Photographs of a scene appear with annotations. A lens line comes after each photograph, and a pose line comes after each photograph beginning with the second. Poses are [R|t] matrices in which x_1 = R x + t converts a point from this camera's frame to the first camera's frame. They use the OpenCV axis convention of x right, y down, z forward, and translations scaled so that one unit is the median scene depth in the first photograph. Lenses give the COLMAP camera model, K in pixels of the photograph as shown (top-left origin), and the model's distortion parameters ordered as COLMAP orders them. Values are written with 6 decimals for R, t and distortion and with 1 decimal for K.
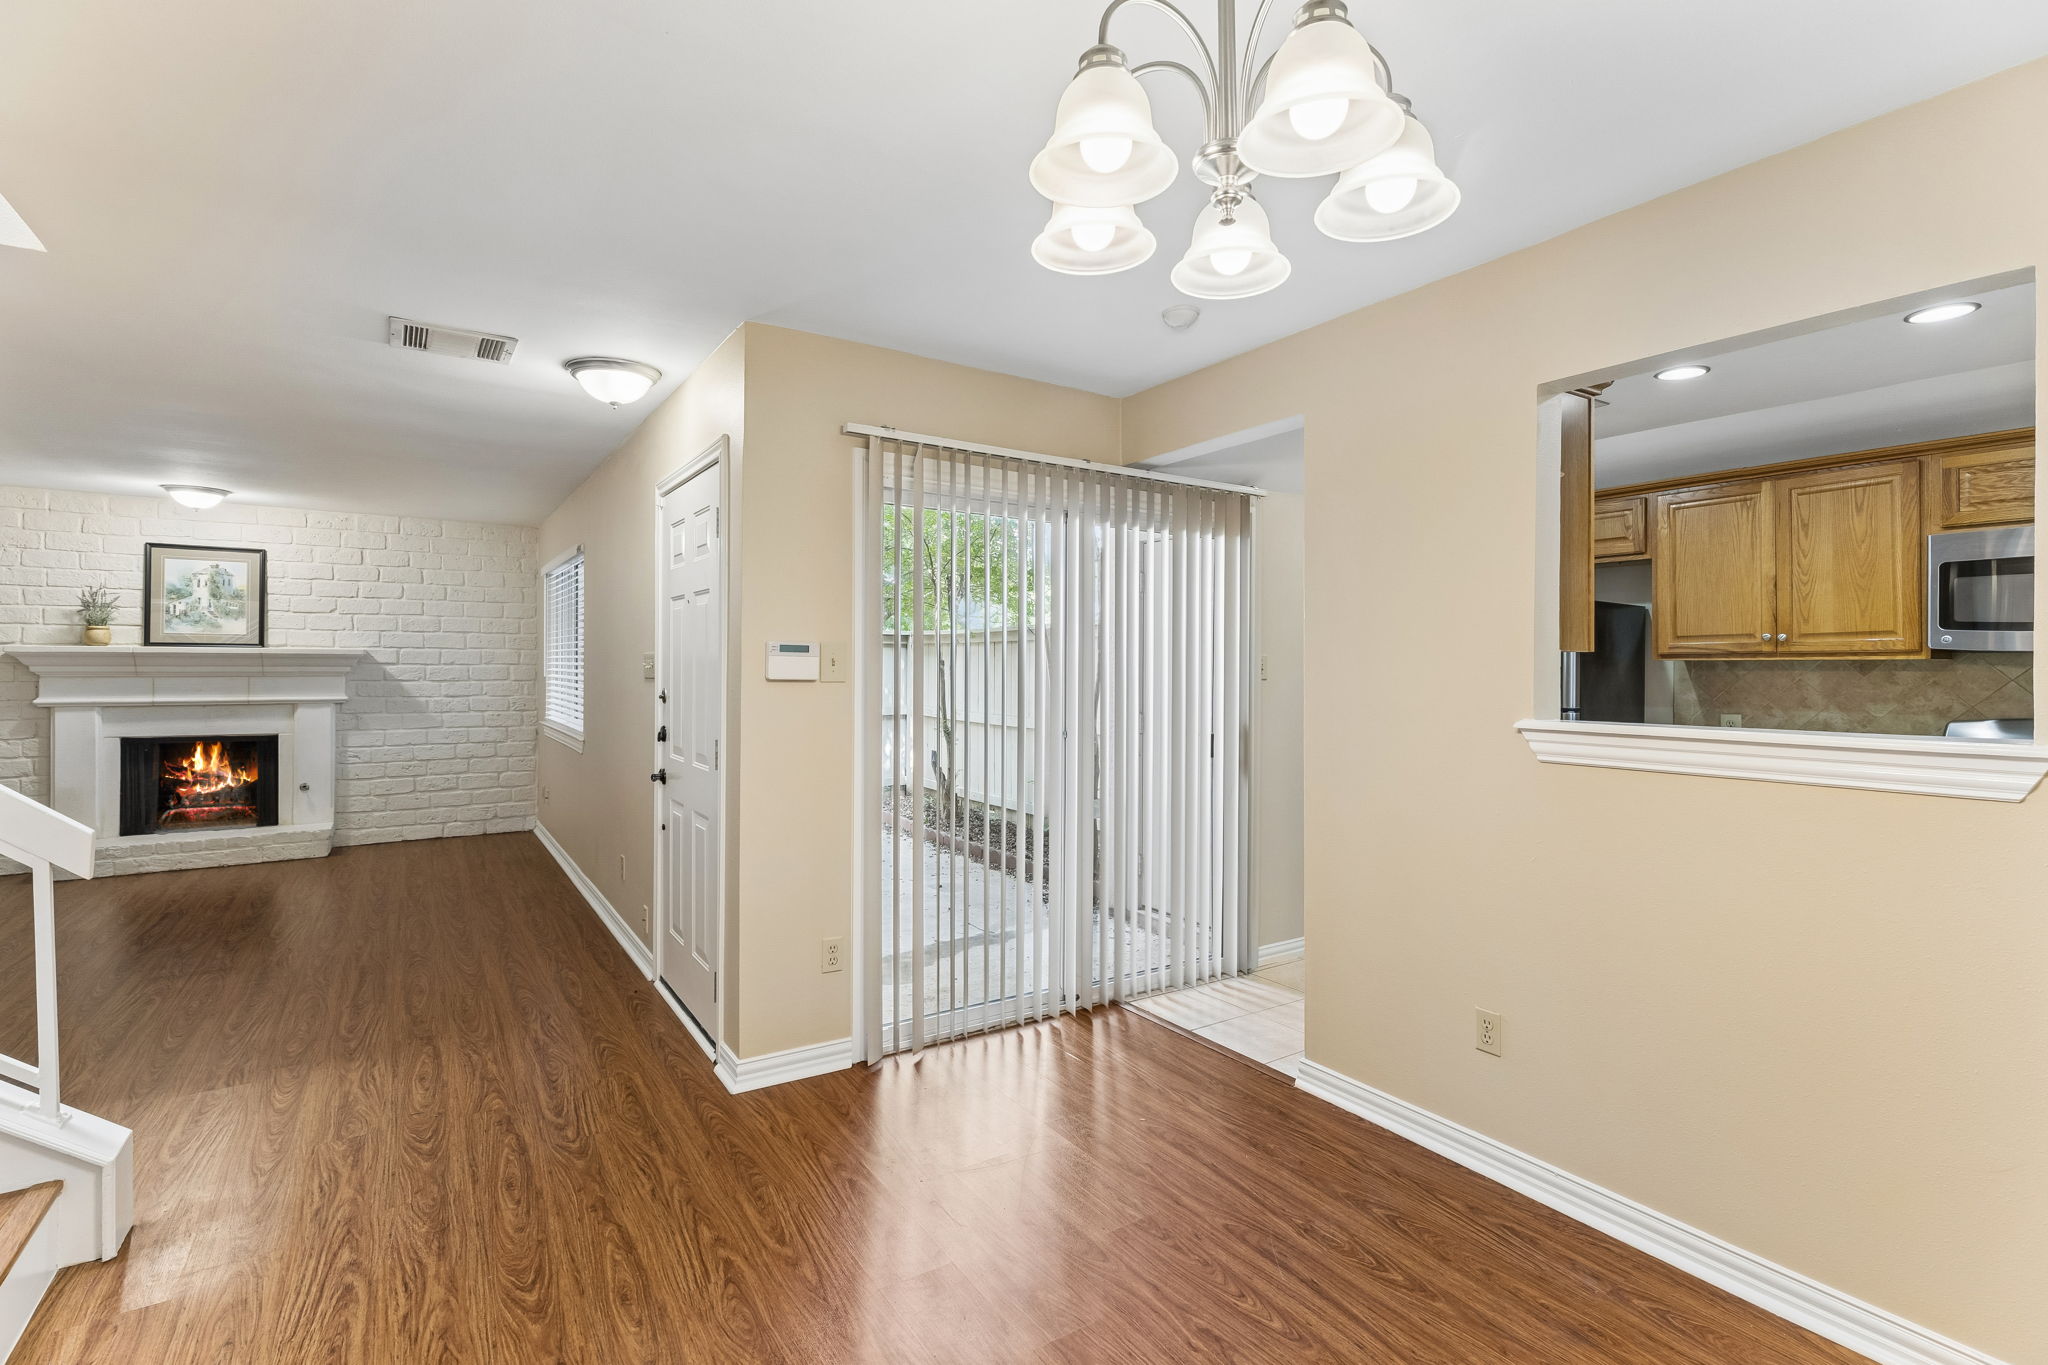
lens RADIAL K [[934.7, 0, 1032.9], [0, 934.7, 665.8], [0, 0, 1]] dist [0.005412, -0.003321]
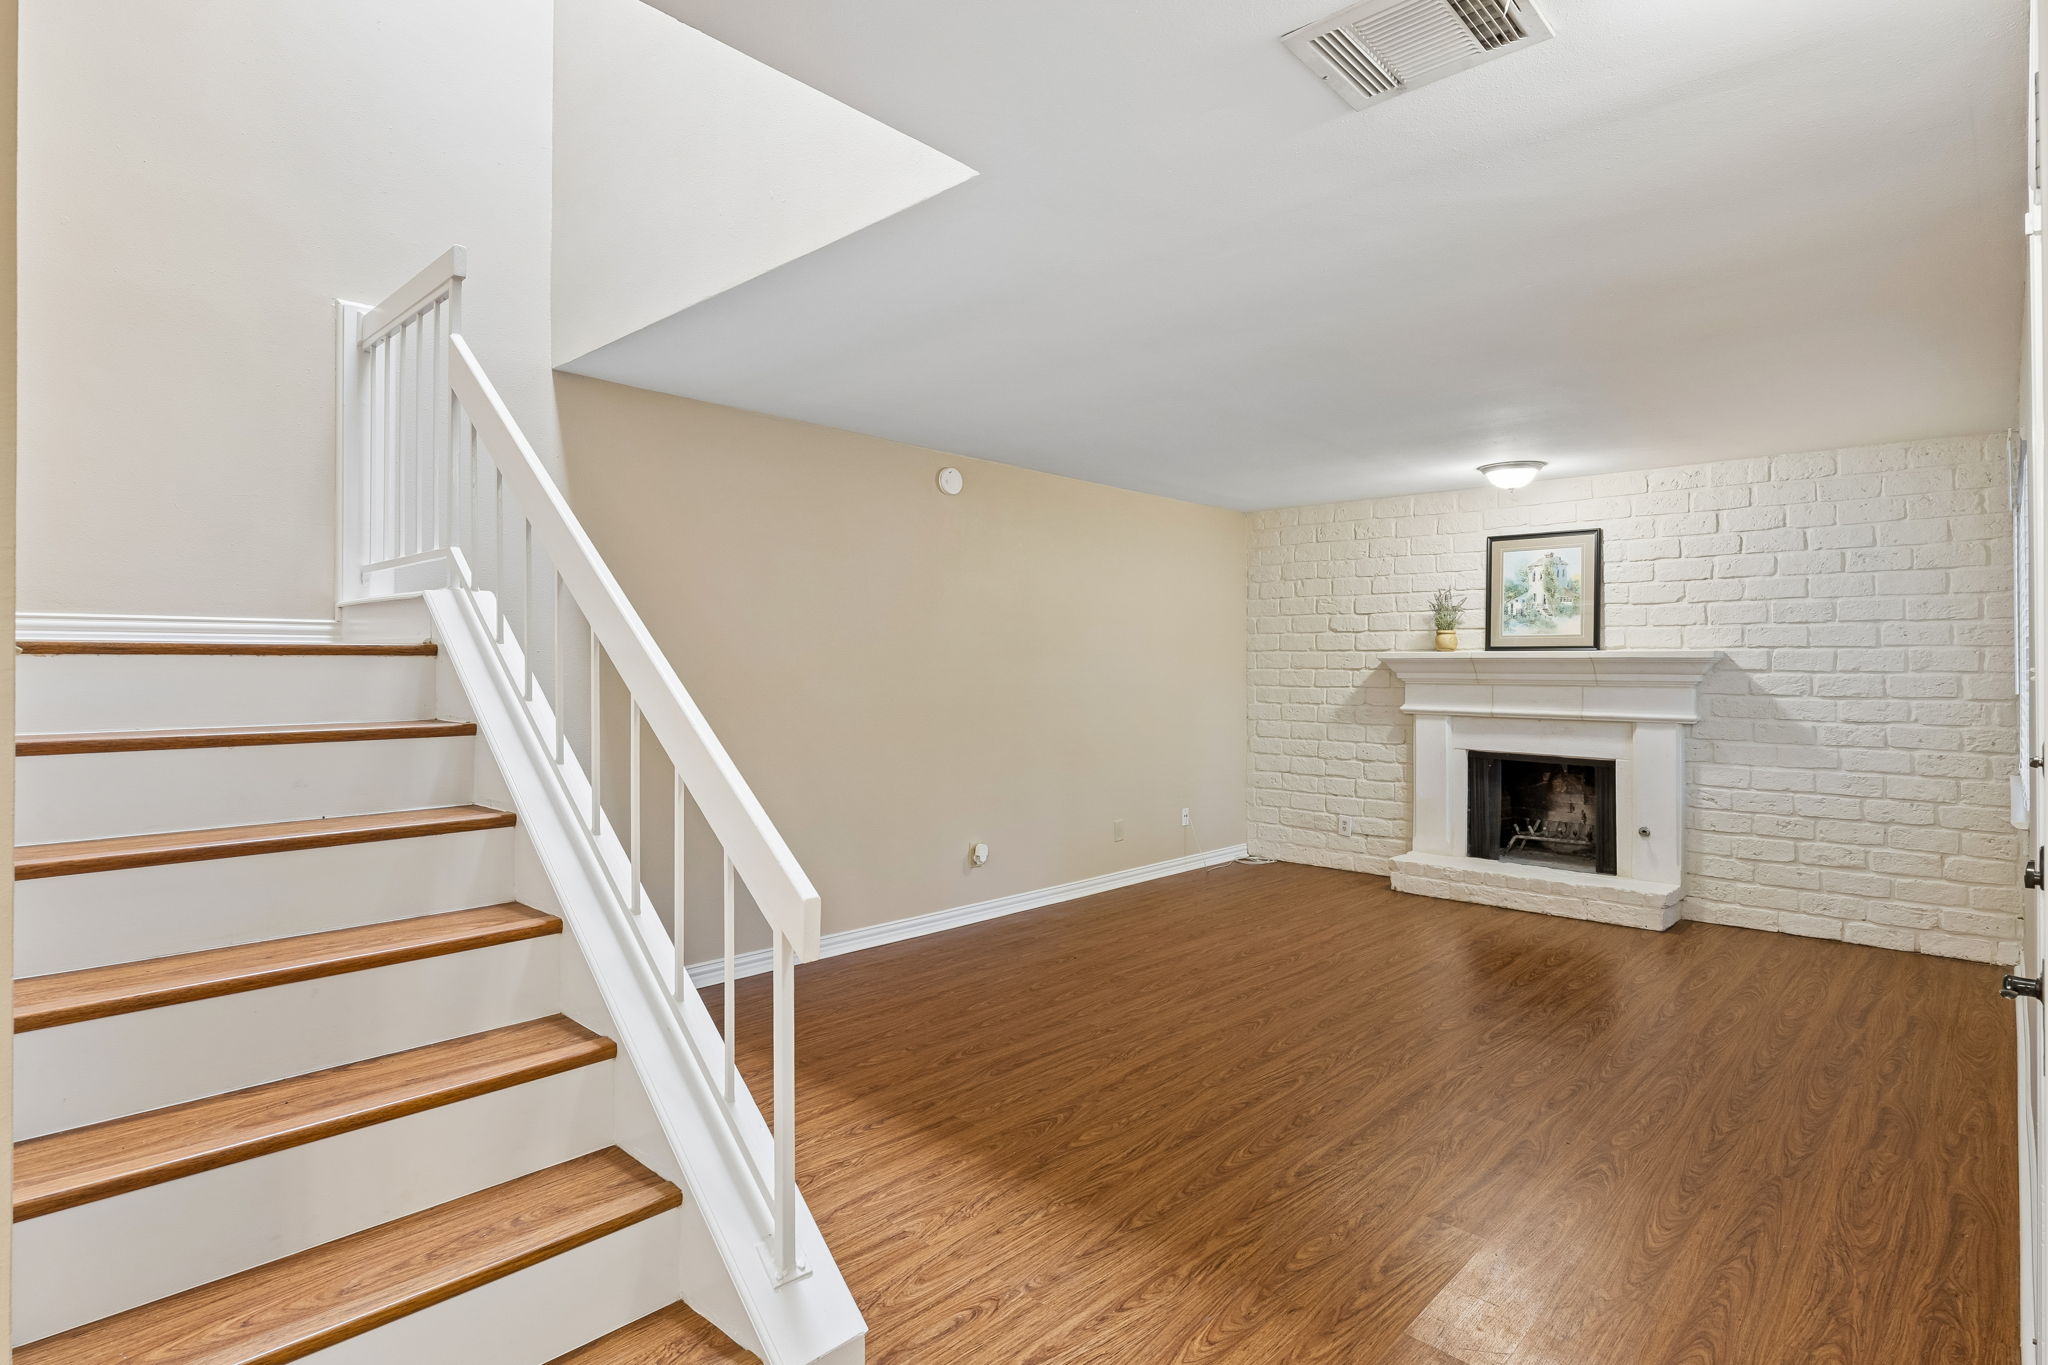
lens RADIAL K [[1032.0, 0, 1004.2], [0, 1032.0, 652.2], [0, 0, 1]] dist [-0.001960, -0.002617]
pose [[0.204380, -0.015636, -0.978767, -0.064111], [-0.004724, 0.999845, -0.016959, -0.000404], [0.978880, 0.008090, 0.204275, 0.345663]]
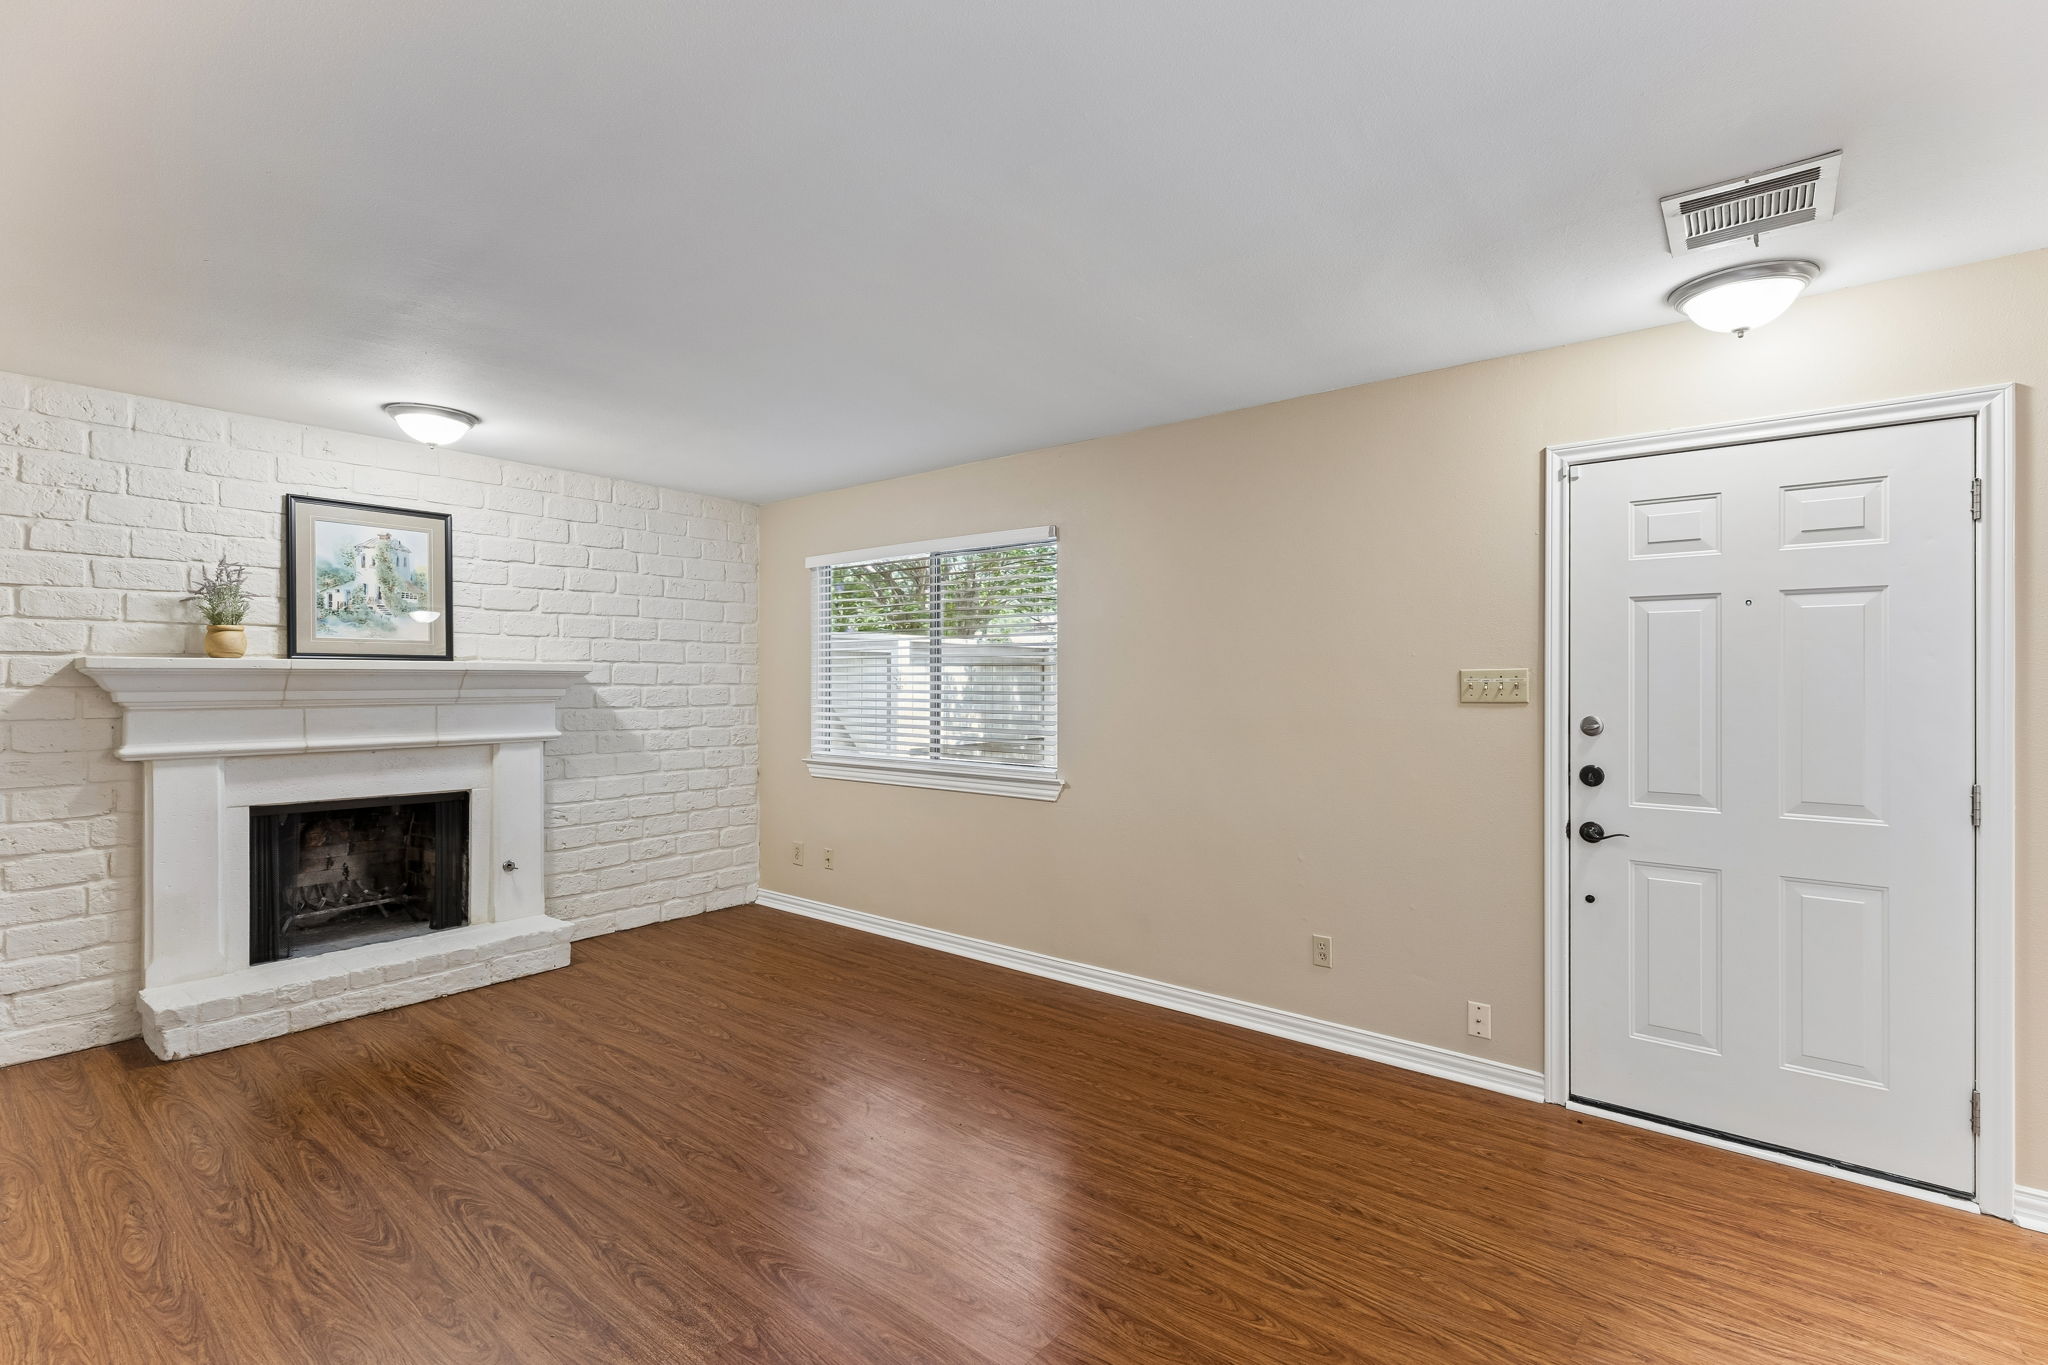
lens RADIAL K [[934.7, 0, 1019.4], [0, 934.7, 670.9], [0, 0, 1]] dist [0.005412, -0.003321]
pose [[0.957454, -0.001450, 0.288584, -0.677621], [0.004834, 0.999928, -0.011013, -0.003306], [-0.288547, 0.011939, 0.957391, 0.262401]]
